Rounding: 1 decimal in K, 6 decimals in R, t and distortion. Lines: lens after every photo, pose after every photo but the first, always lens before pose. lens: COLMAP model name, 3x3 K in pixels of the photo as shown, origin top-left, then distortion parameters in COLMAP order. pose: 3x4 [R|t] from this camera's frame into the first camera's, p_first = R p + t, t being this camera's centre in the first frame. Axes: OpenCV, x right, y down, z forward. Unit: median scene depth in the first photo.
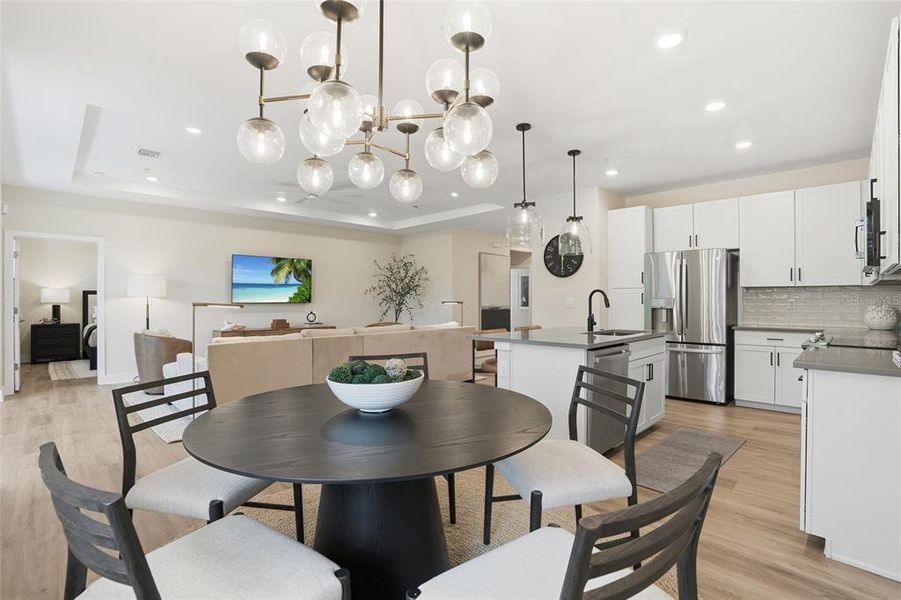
lens RADIAL K [[418.9, 0, 453.7], [0, 418.9, 296.8], [0, 0, 1]] dist [-0.065158, 0.025171]
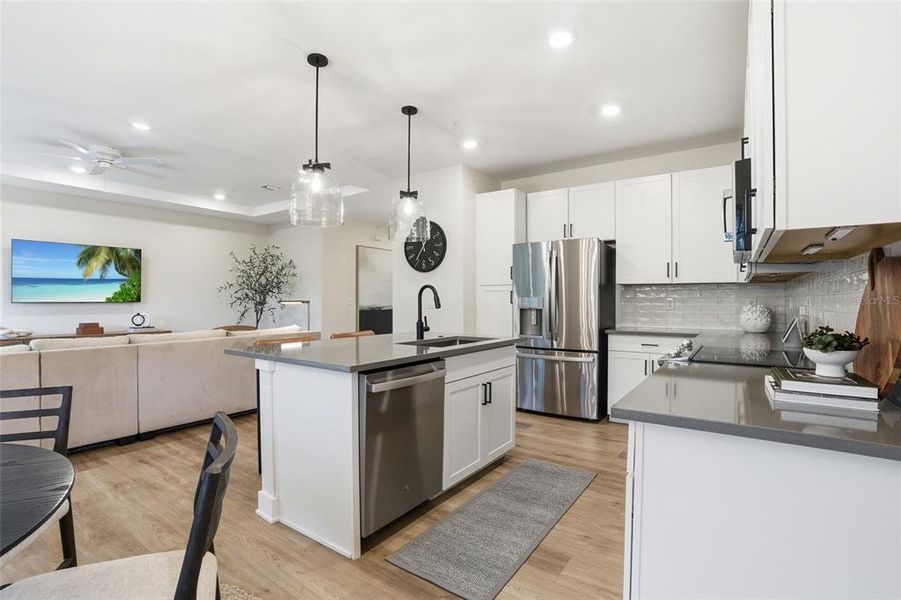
lens RADIAL K [[418.4, 0, 450.5], [0, 418.4, 300.0], [0, 0, 1]] dist [-0.071236, 0.028030]
pose [[0.986349, 0.000953, 0.164665, 0.200464], [-0.002384, 0.999961, 0.008490, 0.002798], [-0.164650, -0.008766, 0.986313, 0.181635]]
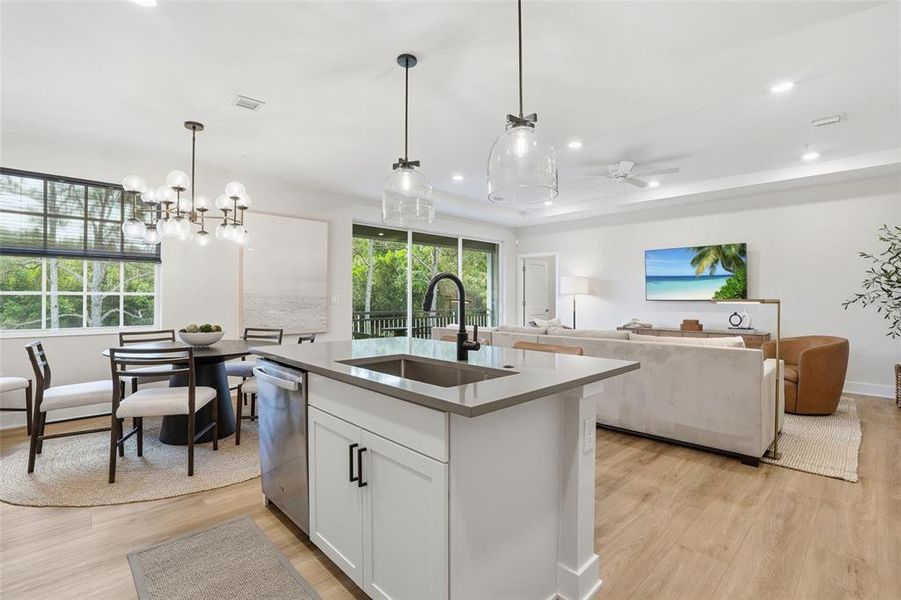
lens RADIAL K [[418.9, 0, 453.7], [0, 418.9, 296.8], [0, 0, 1]] dist [-0.065158, 0.025171]
pose [[-0.025320, 0.000009, -0.999679, 0.631153], [0.007052, 0.999975, -0.000169, 0.006224], [0.999655, -0.007054, -0.025319, 0.777209]]
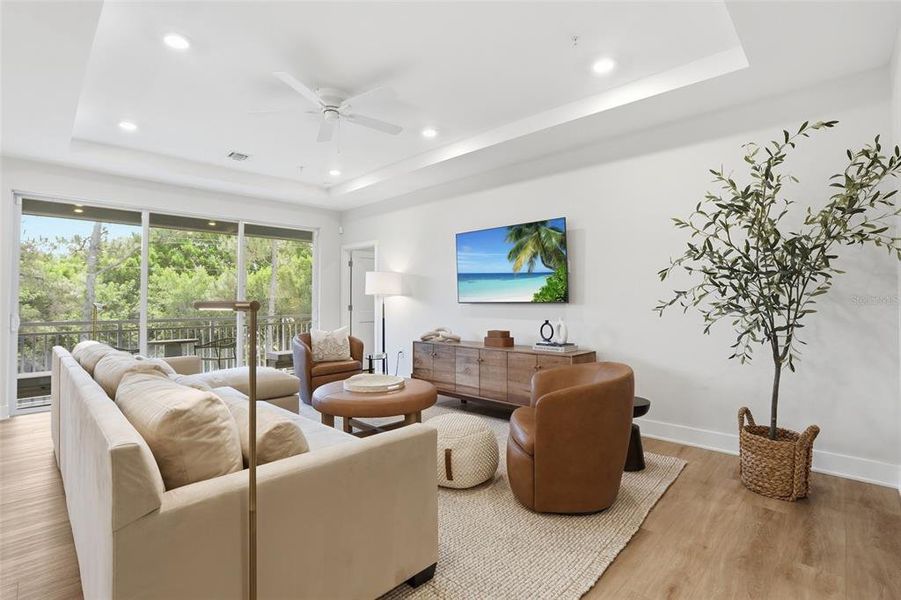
lens RADIAL K [[421.5, 0, 450.5], [0, 421.5, 291.3], [0, 0, 1]] dist [-0.075708, 0.029657]
pose [[0.010658, -0.018952, -0.999764, 0.256049], [0.014012, 0.999725, -0.018802, 0.013023], [0.999845, -0.013808, 0.010921, 1.344602]]
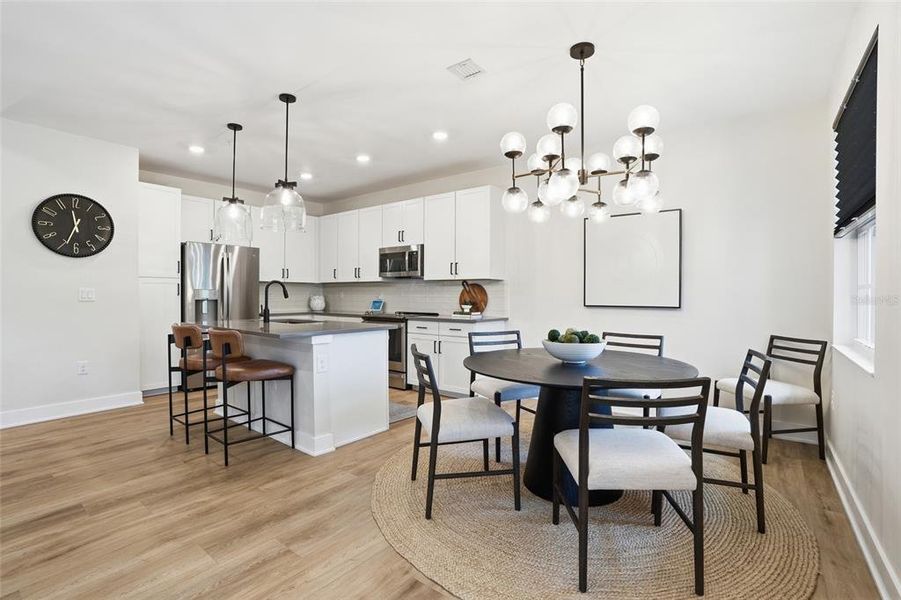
lens RADIAL K [[418.4, 0, 450.5], [0, 418.4, 300.0], [0, 0, 1]] dist [-0.071236, 0.028030]
pose [[-0.114786, -0.010991, 0.993329, -0.532937], [-0.011338, 0.999888, 0.009754, 0.011162], [-0.993326, -0.010143, -0.114897, 0.530743]]
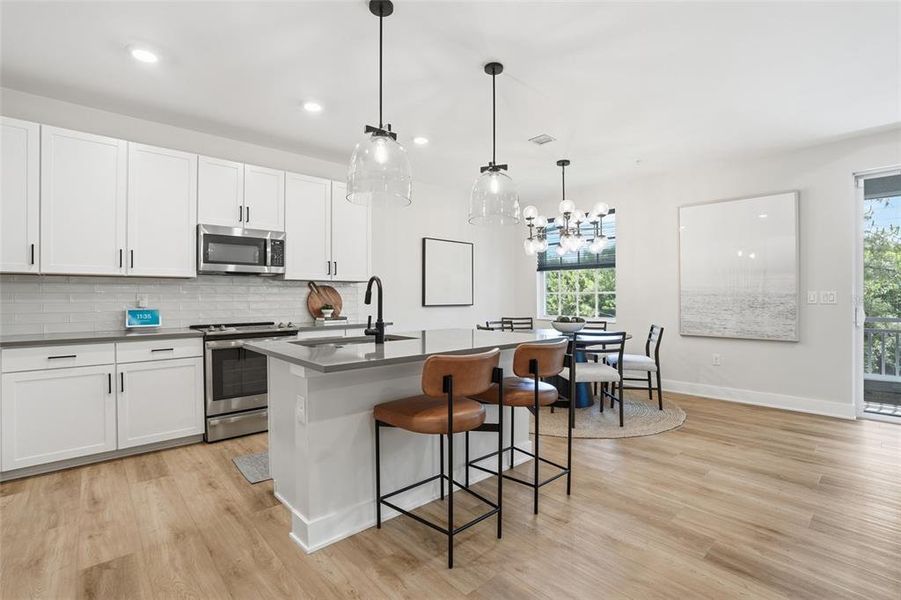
lens RADIAL K [[415.6, 0, 448.2], [0, 415.6, 294.4], [0, 0, 1]] dist [-0.070941, 0.027241]
pose [[-0.998315, 0.004521, 0.057850, 0.149907], [0.003657, 0.999880, -0.015022, 0.015081], [-0.057911, -0.014785, -0.998212, 1.247826]]
